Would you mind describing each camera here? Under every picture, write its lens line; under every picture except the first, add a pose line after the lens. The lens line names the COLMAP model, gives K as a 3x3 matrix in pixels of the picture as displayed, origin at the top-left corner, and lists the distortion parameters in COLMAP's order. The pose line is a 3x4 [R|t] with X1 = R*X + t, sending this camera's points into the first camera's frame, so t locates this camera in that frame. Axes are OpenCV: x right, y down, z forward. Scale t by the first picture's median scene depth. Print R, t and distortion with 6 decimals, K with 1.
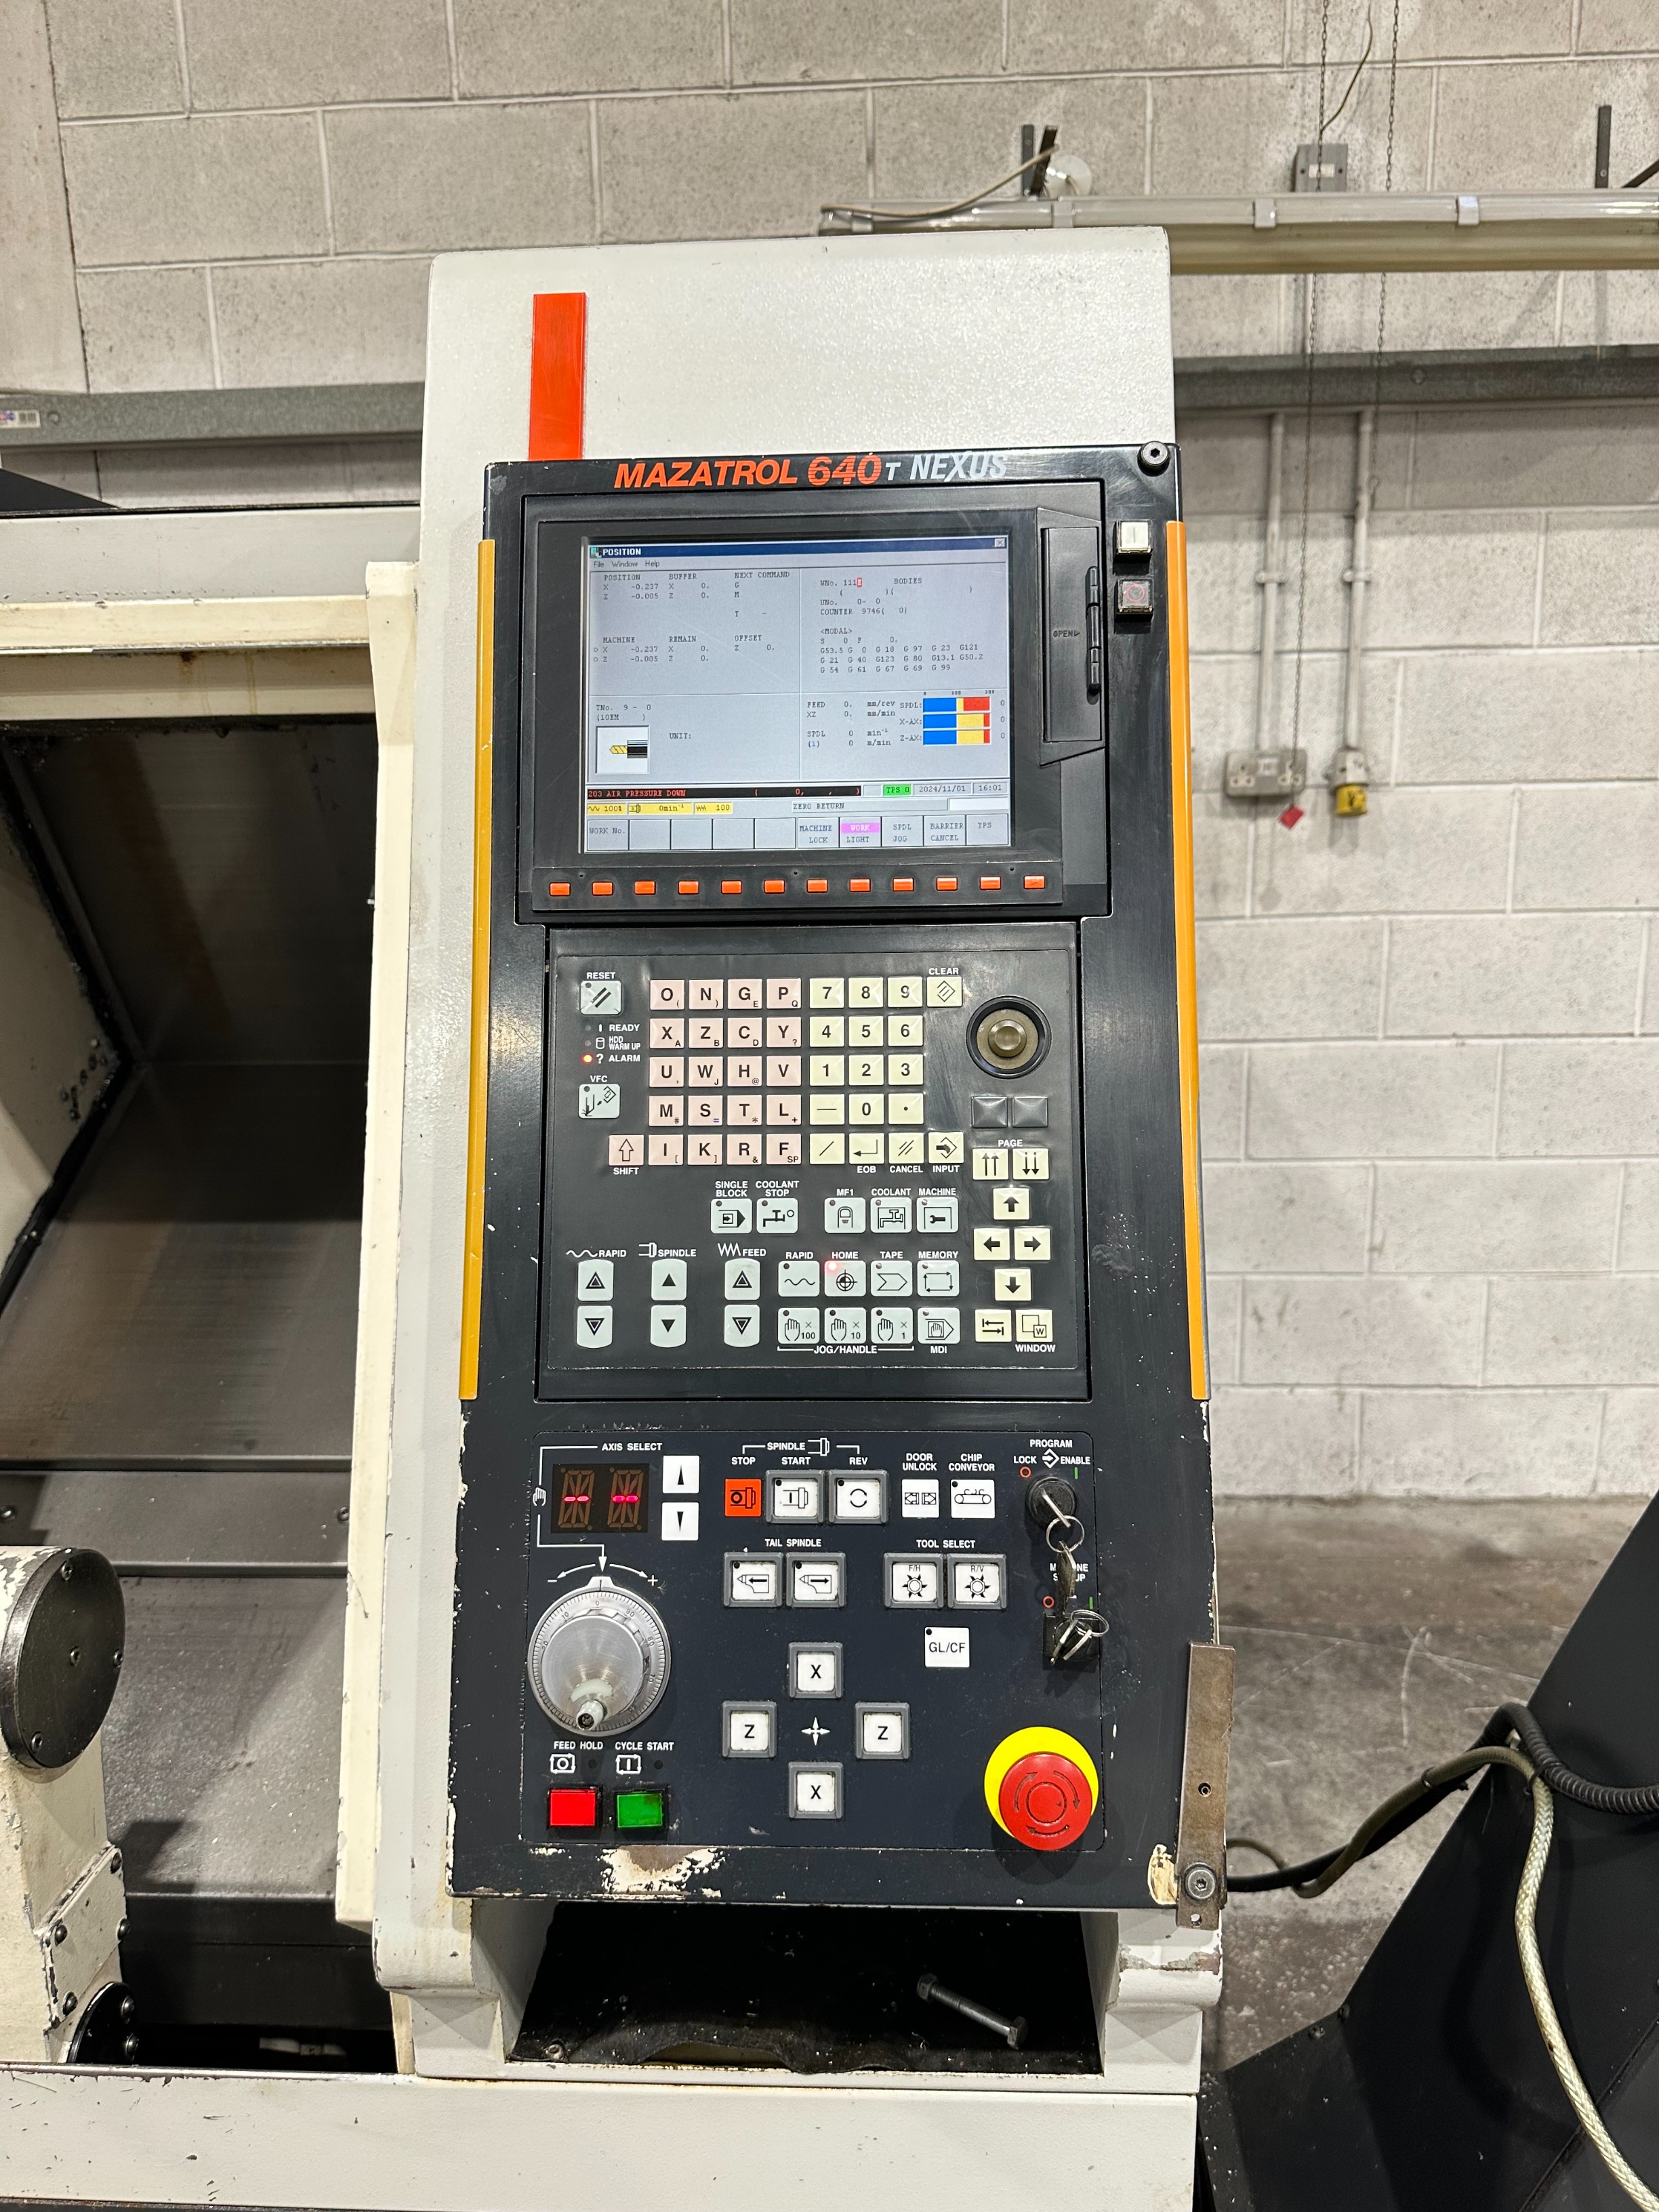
lens RADIAL K [[1586.3, 0, 831.0], [0, 1586.3, 1100.9], [0, 0, 1]] dist [0.031024, -0.044248]
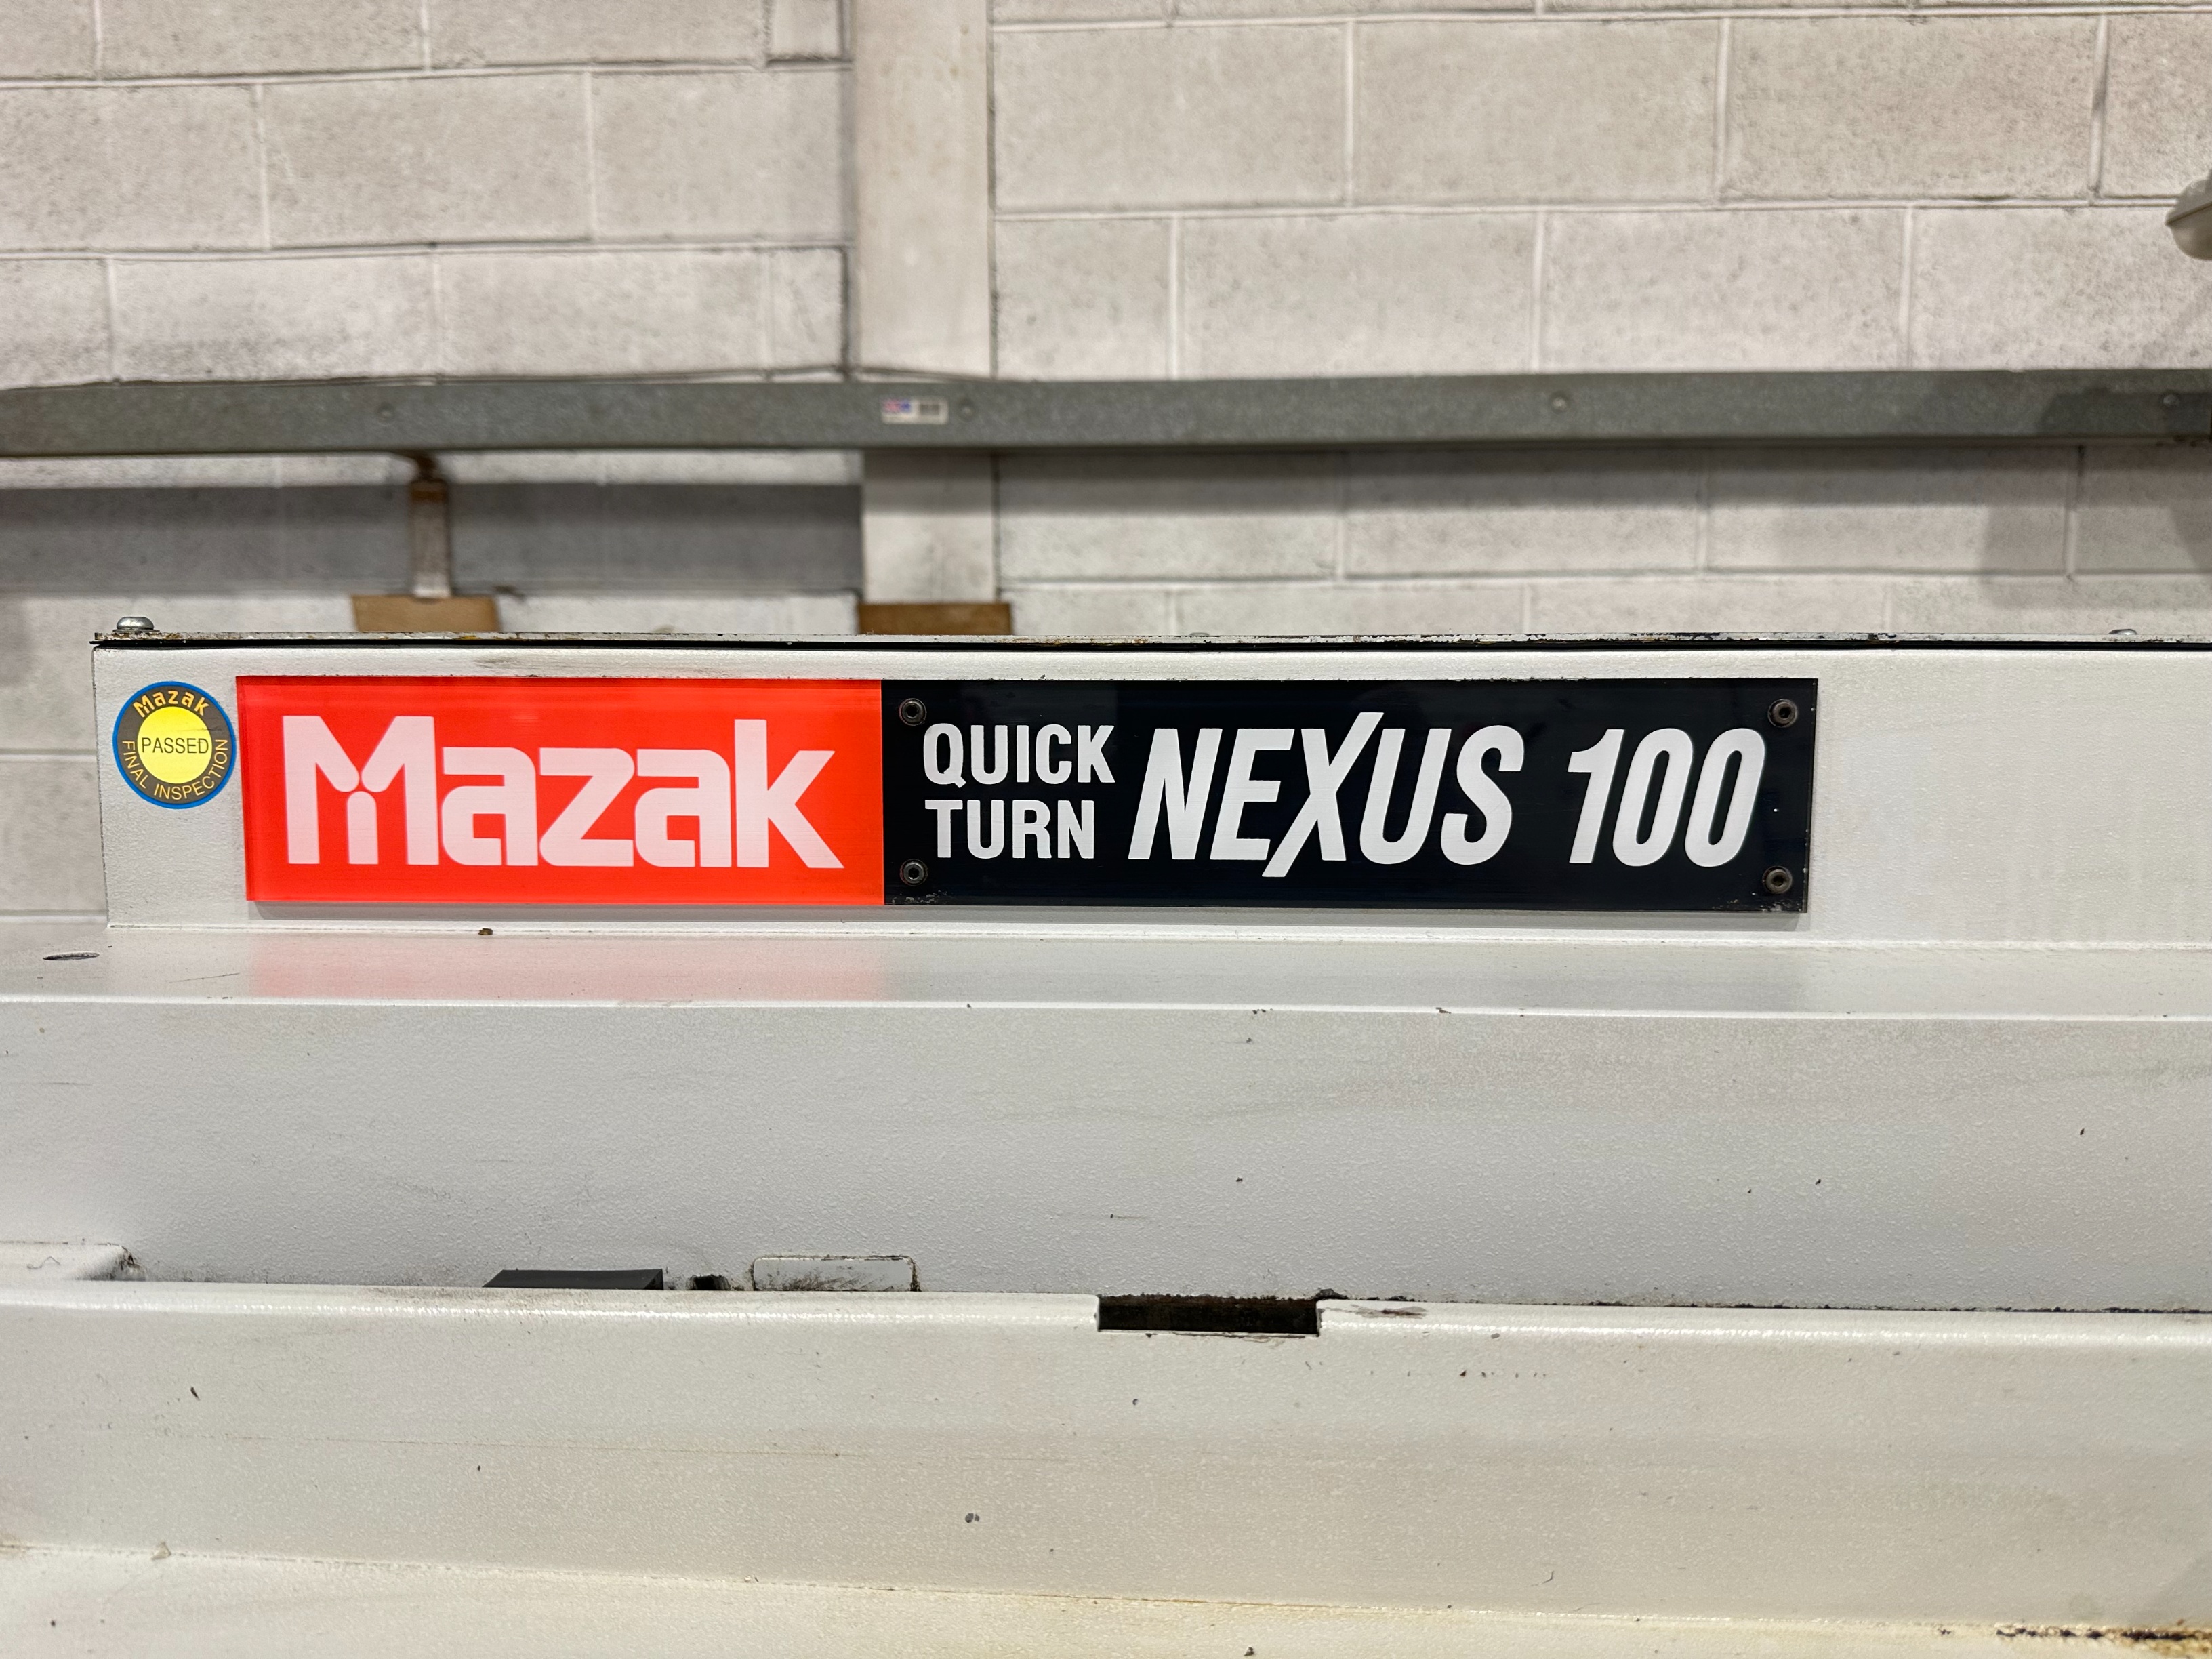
lens RADIAL K [[1586.3, 0, 1115.6], [0, 1586.3, 825.5], [0, 0, 1]] dist [0.031024, -0.044248]
pose [[0.999674, 0.017298, 0.018783, -1.283377], [-0.015012, 0.993171, -0.115701, -0.471397], [-0.020656, 0.115381, 0.993107, 0.901774]]
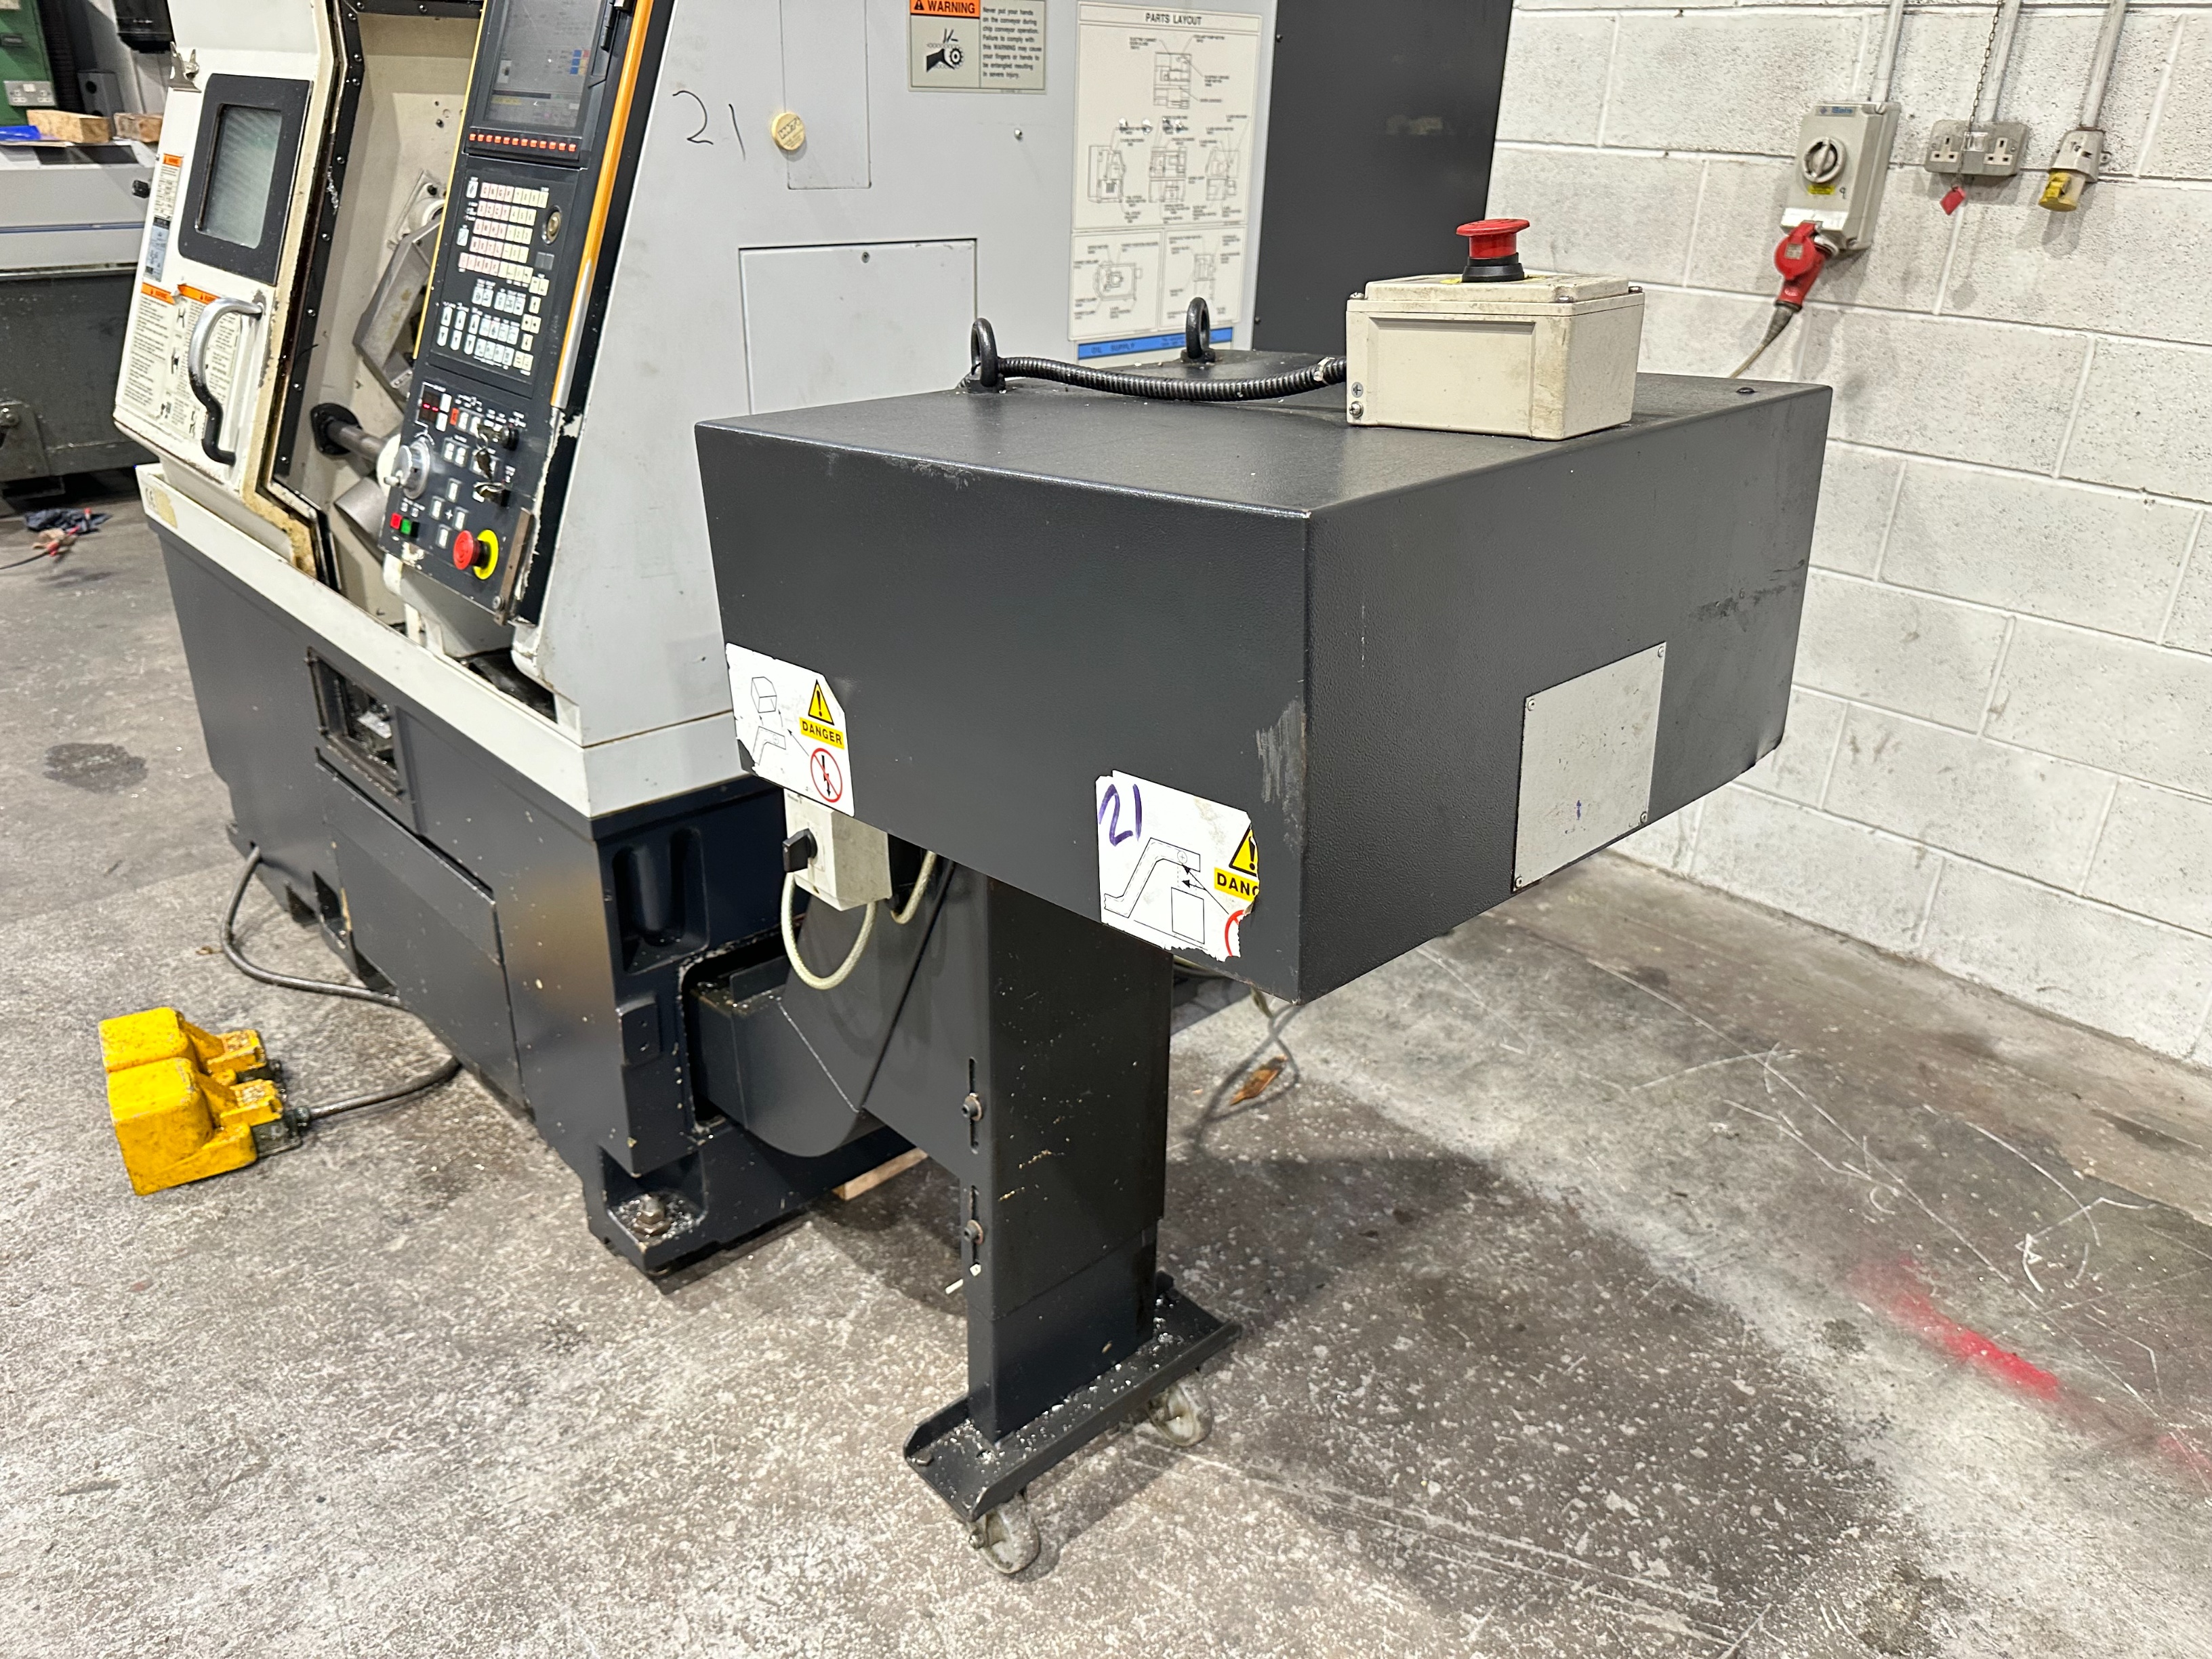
lens RADIAL K [[1586.3, 0, 1085.7], [0, 1586.3, 834.8], [0, 0, 1]] dist [0.031024, -0.044248]
pose [[0.712261, 0.337199, -0.615615, 1.841657], [-0.190334, 0.936974, 0.293007, -0.031234], [0.675617, -0.091525, 0.731550, -0.118045]]
